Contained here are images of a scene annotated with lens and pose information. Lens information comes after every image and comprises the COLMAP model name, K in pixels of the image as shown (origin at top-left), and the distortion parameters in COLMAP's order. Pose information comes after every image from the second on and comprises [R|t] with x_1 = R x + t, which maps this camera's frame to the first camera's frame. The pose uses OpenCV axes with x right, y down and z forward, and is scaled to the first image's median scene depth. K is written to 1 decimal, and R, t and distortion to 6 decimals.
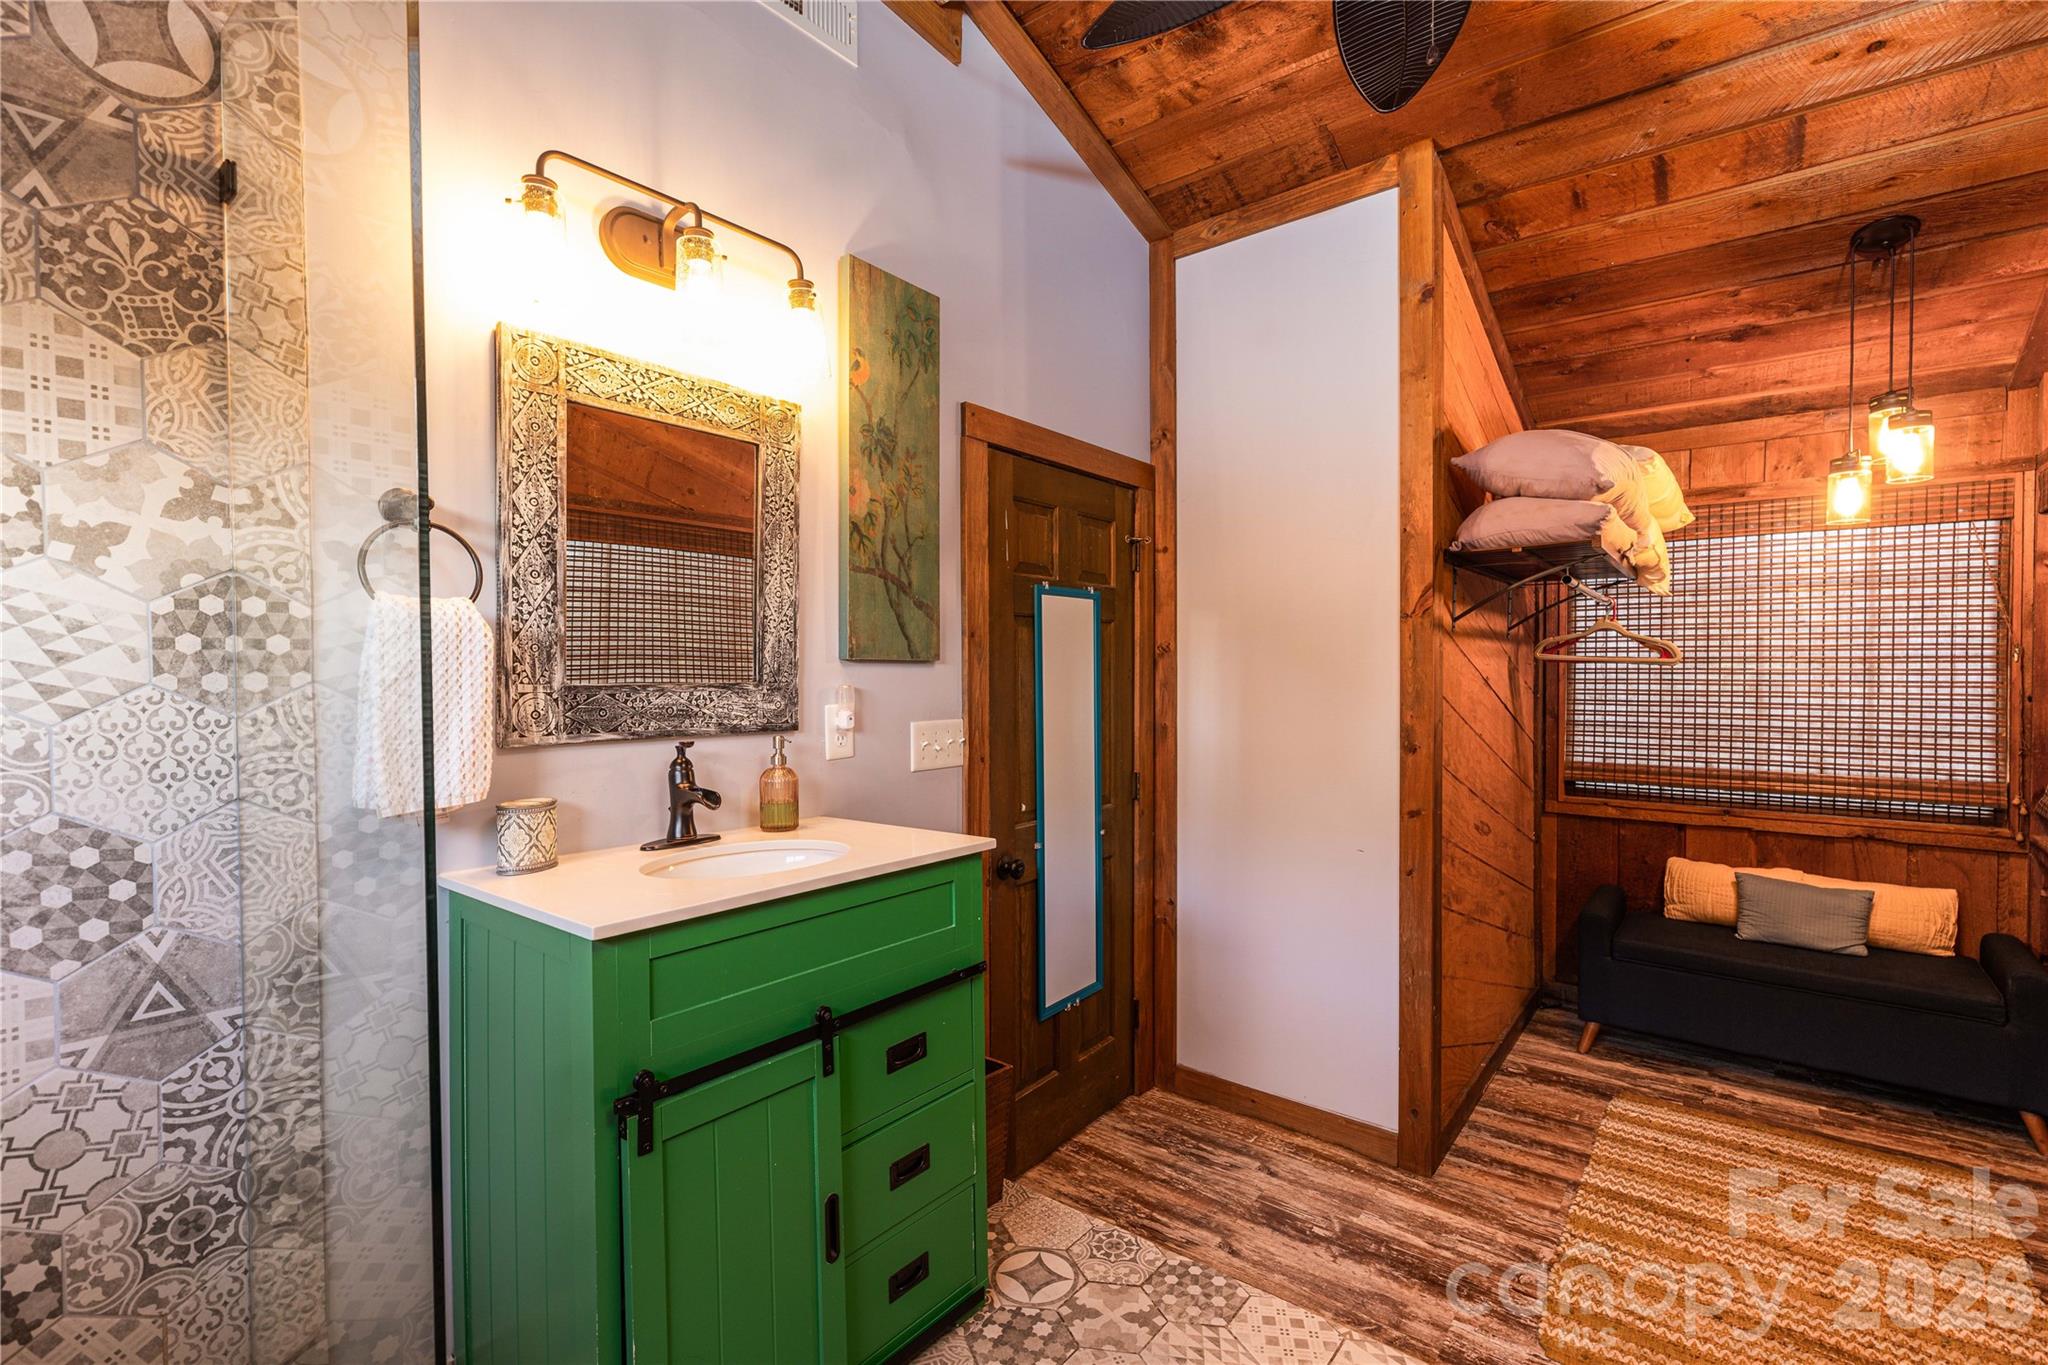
lens RADIAL K [[940.4, 0, 1017.2], [0, 940.4, 676.9], [0, 0, 1]] dist [0.001489, 0.000359]
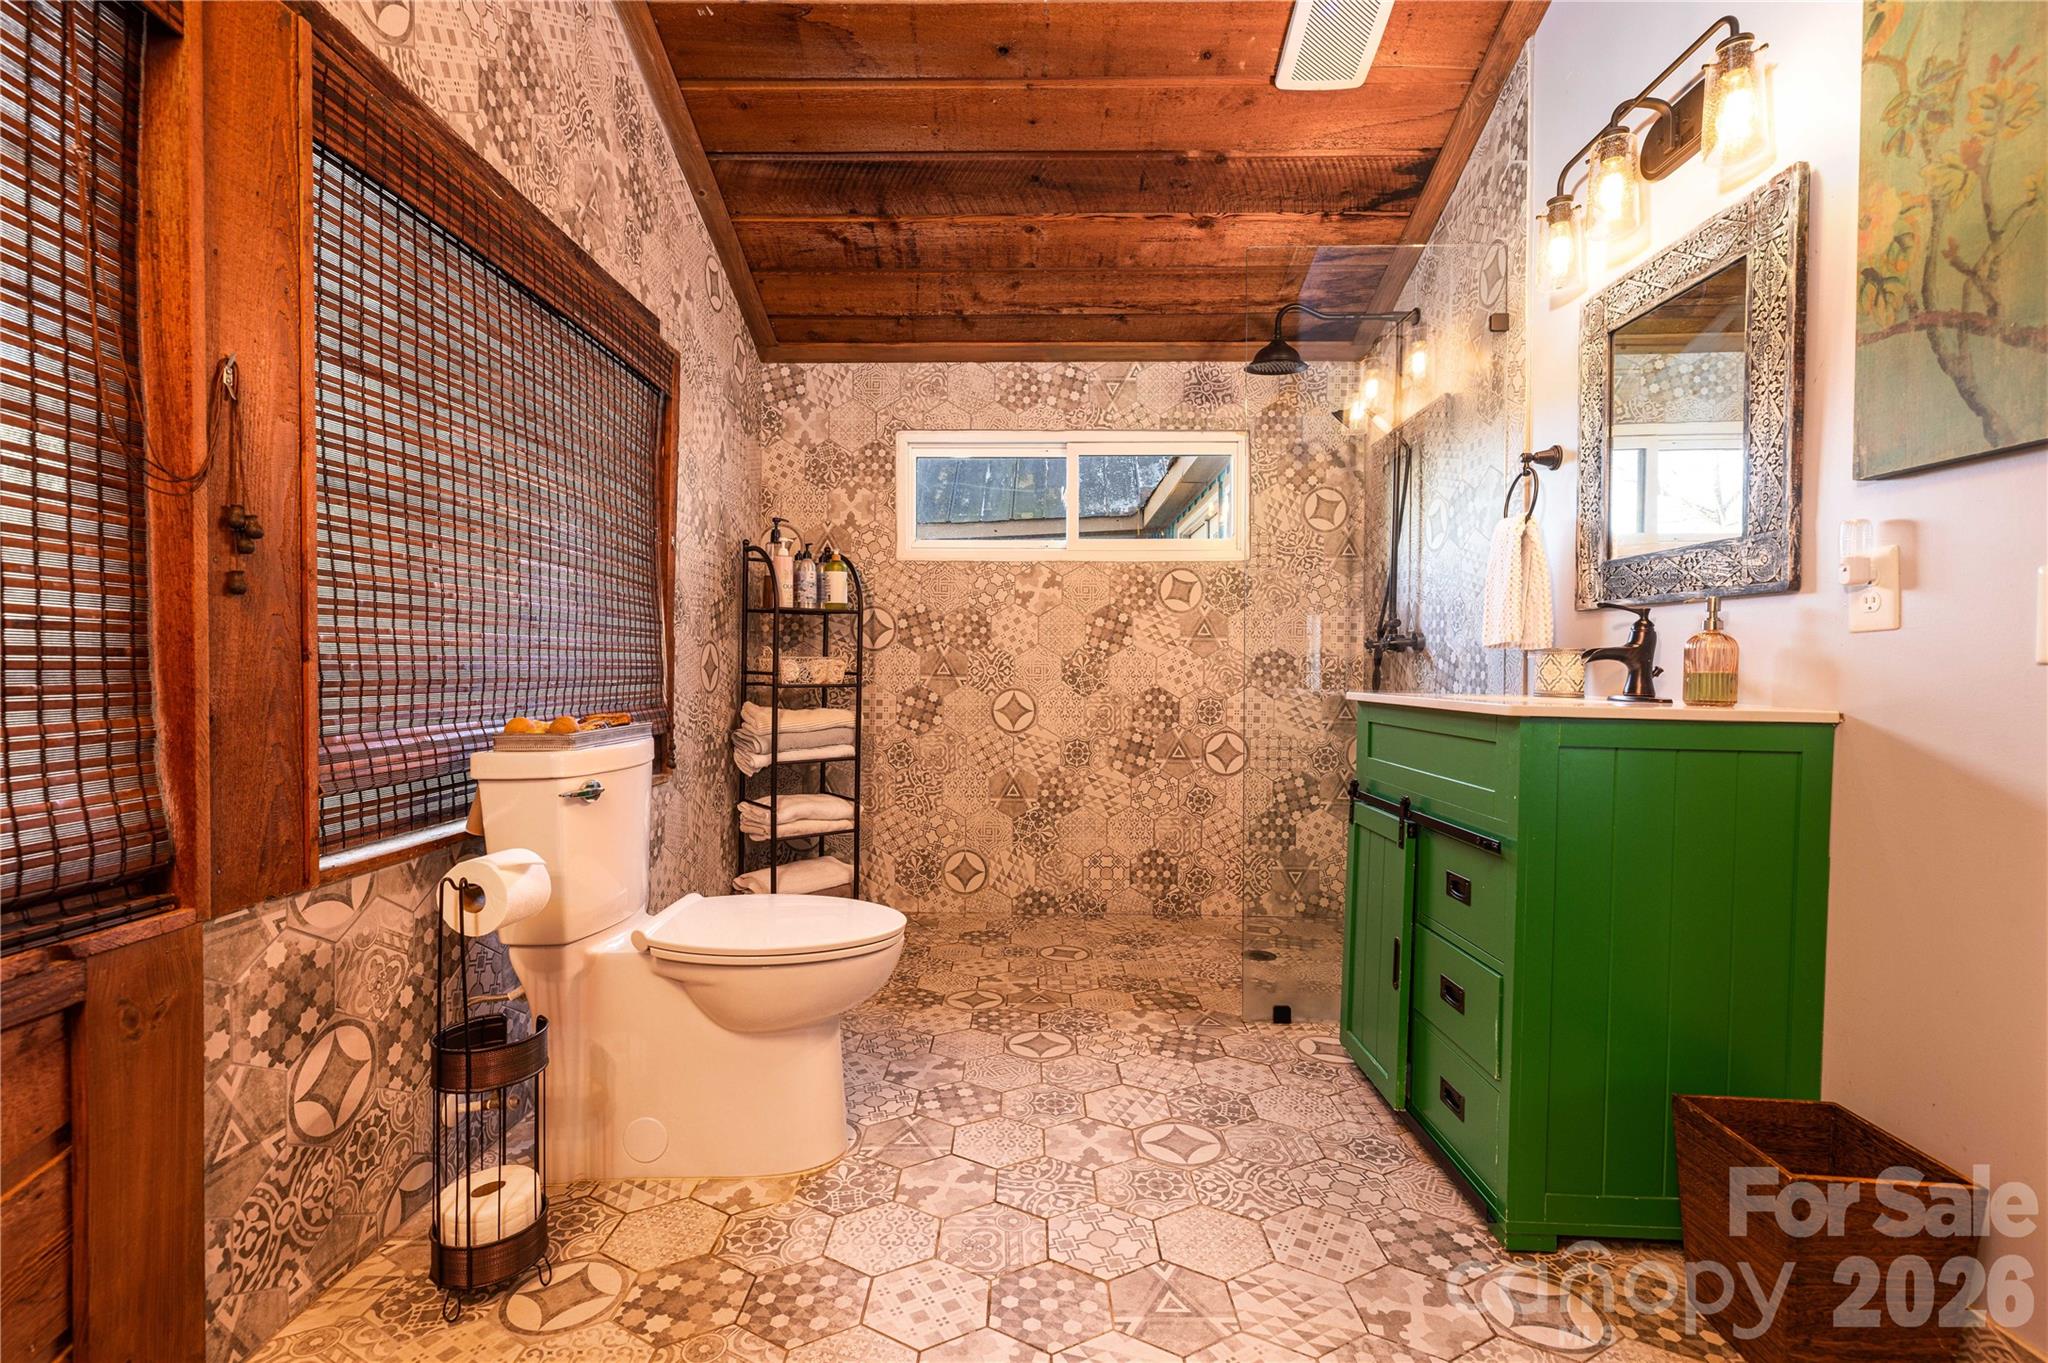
lens RADIAL K [[940.4, 0, 1011.7], [0, 940.4, 685.7], [0, 0, 1]] dist [0.001489, 0.000359]
pose [[-0.791841, 0.005361, -0.610704, 0.856272], [-0.013497, 0.999564, 0.026276, 0.142718], [0.610579, 0.029049, -0.791423, 1.415808]]
